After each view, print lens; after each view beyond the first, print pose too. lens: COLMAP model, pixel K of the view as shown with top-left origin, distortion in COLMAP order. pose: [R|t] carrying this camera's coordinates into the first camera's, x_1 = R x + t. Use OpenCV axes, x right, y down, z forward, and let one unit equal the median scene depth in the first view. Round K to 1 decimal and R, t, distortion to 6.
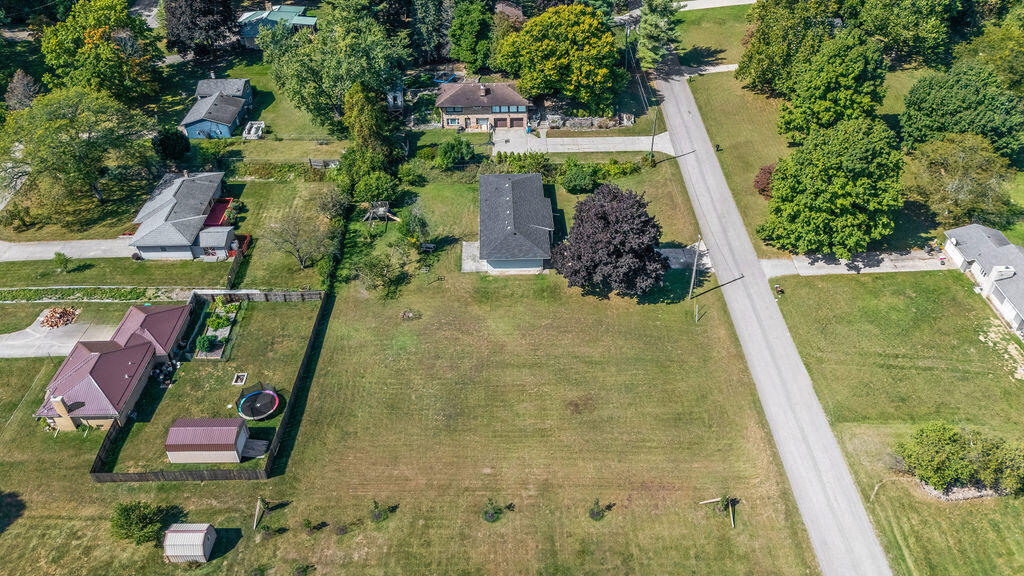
lens RADIAL K [[752.0, 0, 512.0], [0, 752.0, 288.0], [0, 0, 1]] dist [0.058104, -0.038595]
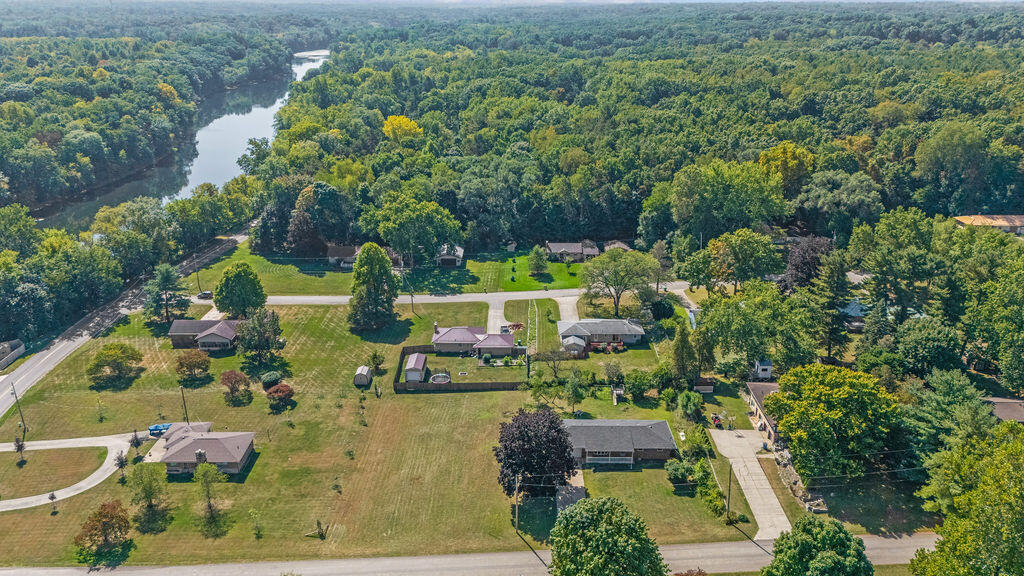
lens RADIAL K [[782.8, 0, 512.0], [0, 782.8, 288.0], [0, 0, 1]] dist [0.061397, -0.005380]
pose [[-0.020276, 0.355640, -0.934403, 1.334510], [-0.623202, 0.726319, 0.289965, -0.653433], [0.781798, 0.588201, 0.206909, 0.569746]]
